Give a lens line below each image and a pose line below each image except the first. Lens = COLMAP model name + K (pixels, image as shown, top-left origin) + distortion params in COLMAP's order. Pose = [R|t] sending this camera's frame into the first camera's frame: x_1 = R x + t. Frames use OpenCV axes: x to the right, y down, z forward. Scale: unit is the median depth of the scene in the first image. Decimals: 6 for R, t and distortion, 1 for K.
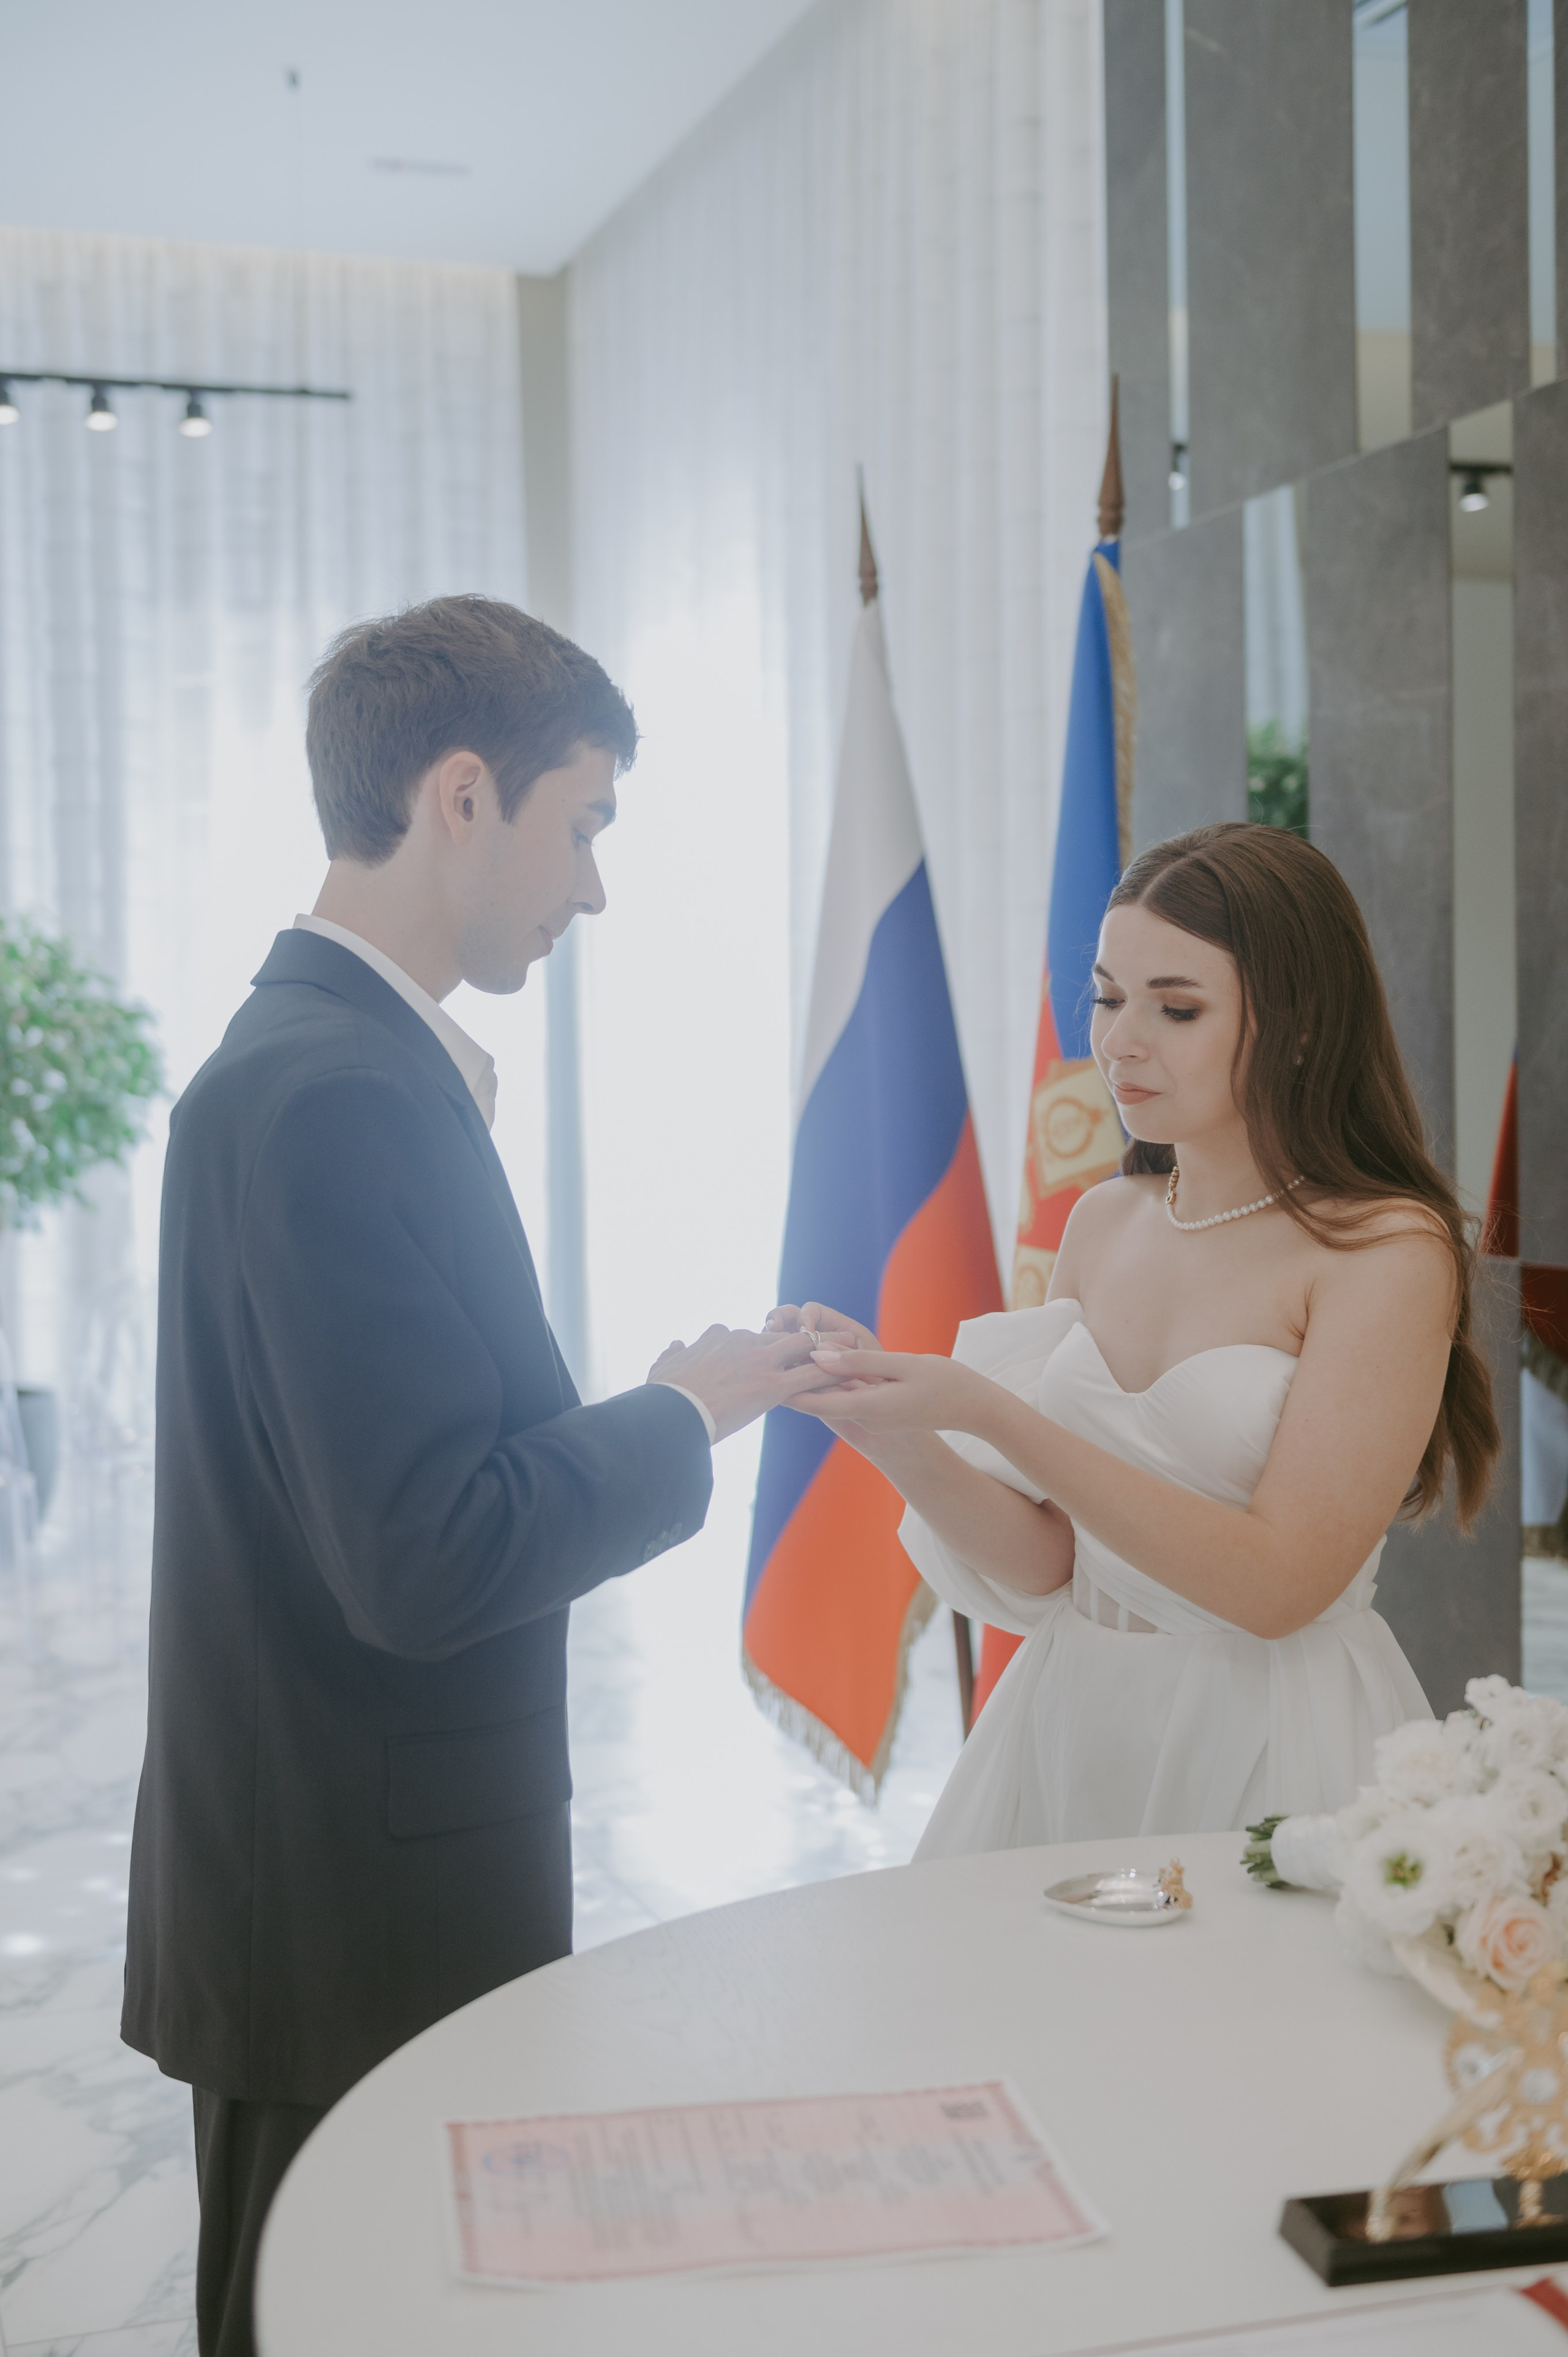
lens RADIAL K [[2905.9, 0, 784.0], [0, 2905.9, 1178.5], [0, 0, 1]] dist [-0.000889, 0.004036]
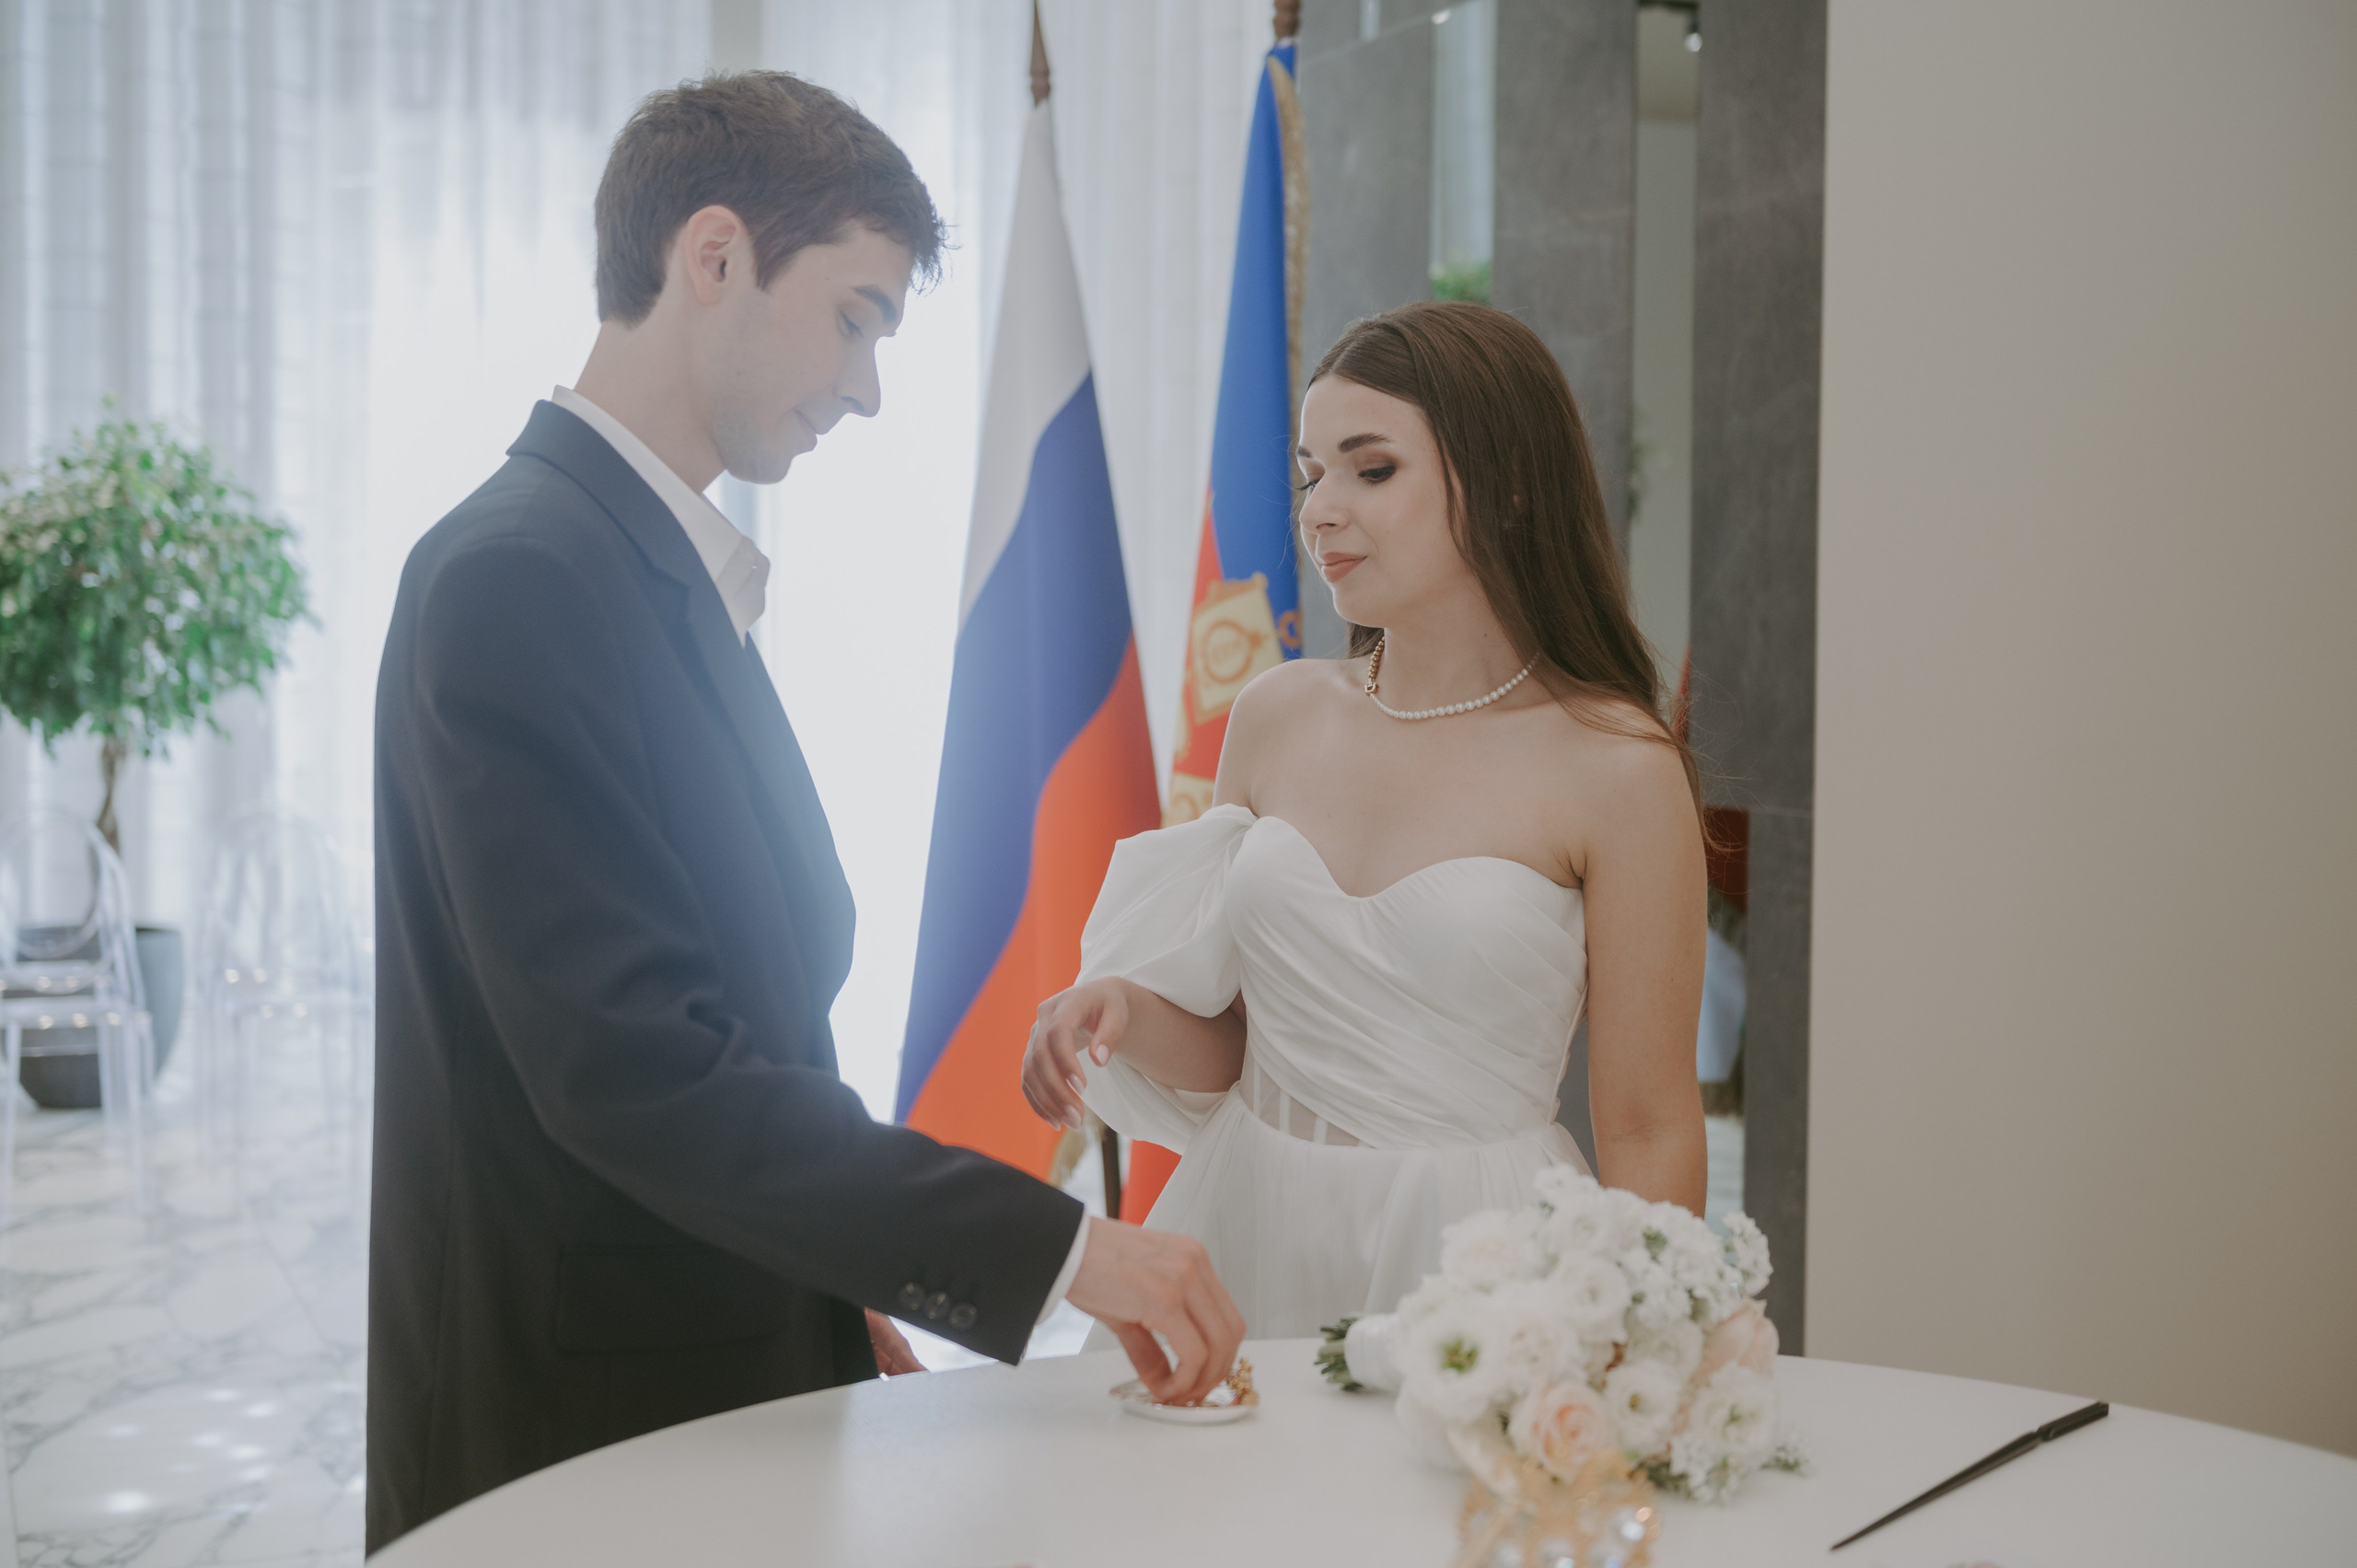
lens RADIAL K [[3042.5, 0, 1196.9], [0, 3042.5, 756.1], [0, 0, 1]] dist [0.012715, -0.022746]
pose [[0.997658, 0.022279, 0.064677, 0.021151], [-0.022448, 0.999746, 0.001898, 0.014096], [-0.064618, -0.003346, 0.997904, -0.005505]]
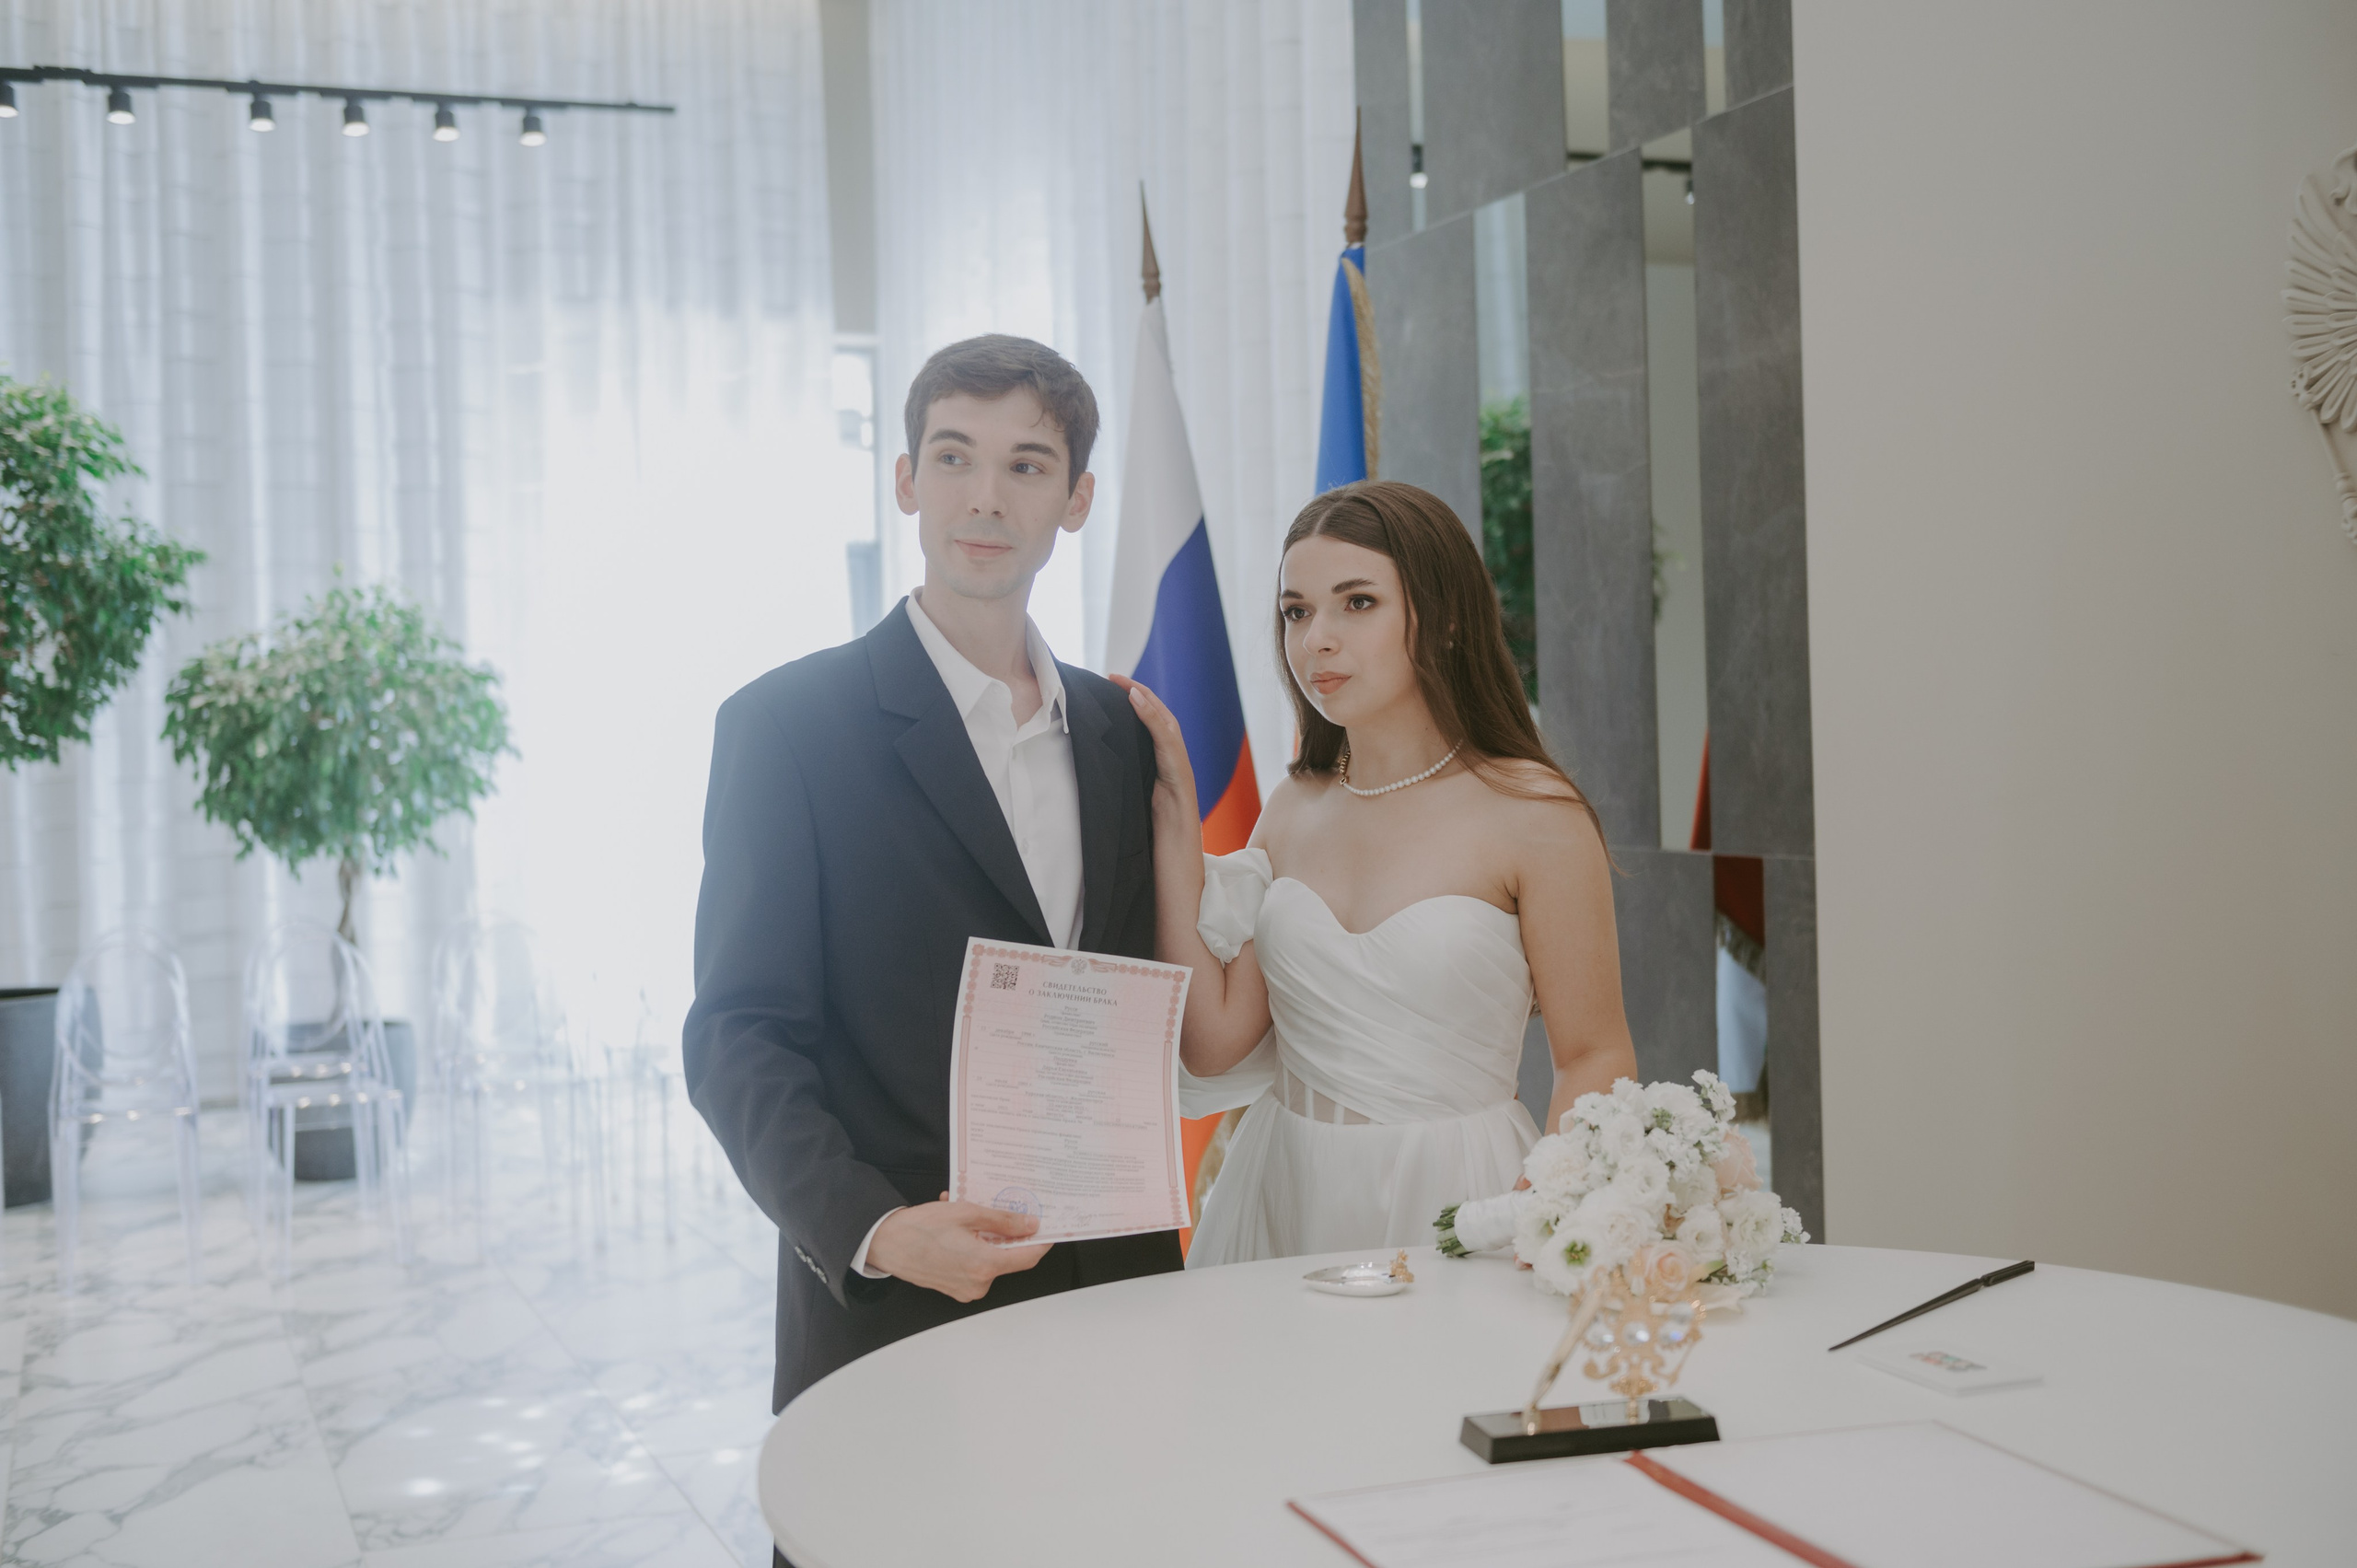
lens RADIAL K [[2839.6, 0, 1178.5], [0, 2839.6, 784.0], [0, 0, 1]] dist [-0.004828, -0.012676]
pose [[0.999173, -0.014935, 0.037816, -0.006135], [0.015756, 0.999645, -0.021491, 0.020405], [-0.037481, 0.022069, 0.999054, -0.132971]]
